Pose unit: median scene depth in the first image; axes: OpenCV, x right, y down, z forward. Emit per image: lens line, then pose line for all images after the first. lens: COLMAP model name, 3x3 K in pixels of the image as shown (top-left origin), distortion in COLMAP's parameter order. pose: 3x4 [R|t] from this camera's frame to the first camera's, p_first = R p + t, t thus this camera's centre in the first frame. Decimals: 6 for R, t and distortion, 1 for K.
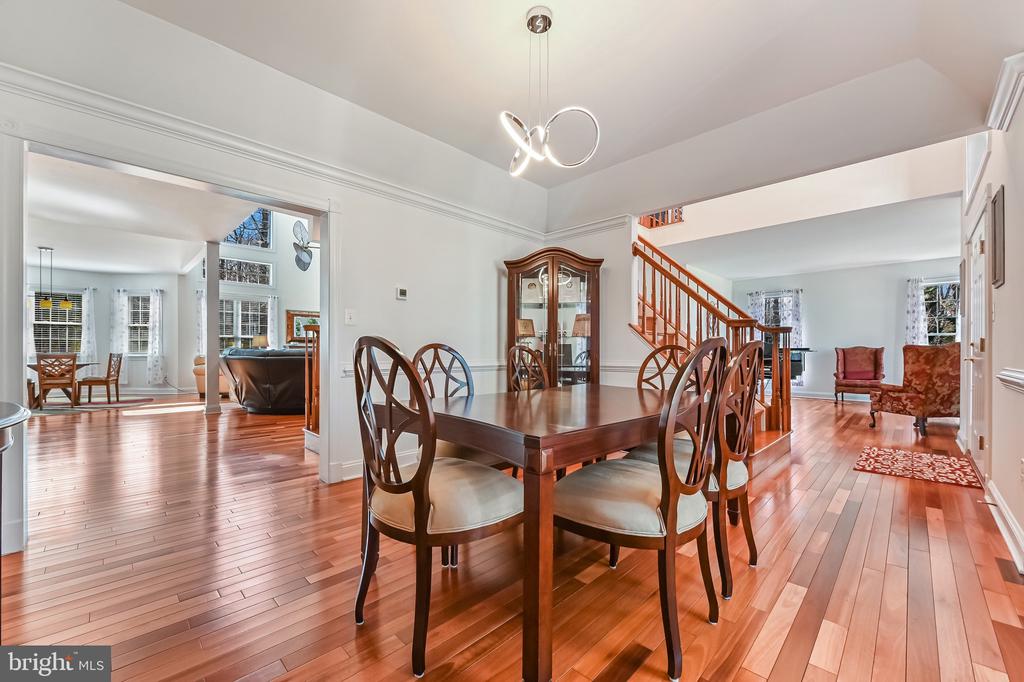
lens RADIAL K [[410.8, 0, 508.5], [0, 410.8, 347.4], [0, 0, 1]] dist [-0.000032, -0.000309]
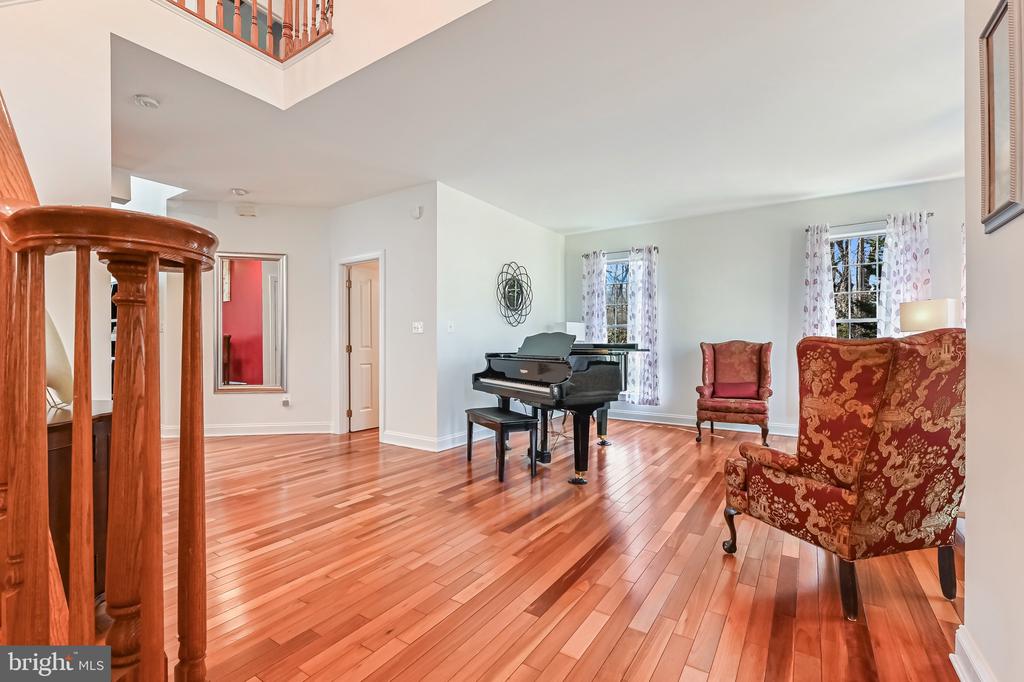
lens RADIAL K [[440.6, 0, 512.0], [0, 440.6, 341.0], [0, 0, 1]] dist [0.000839, 0.000128]
pose [[0.982911, -0.001890, 0.184069, 0.558642], [0.001987, 0.999998, -0.000343, -0.003142], [-0.184068, 0.000703, 0.982913, 0.578701]]
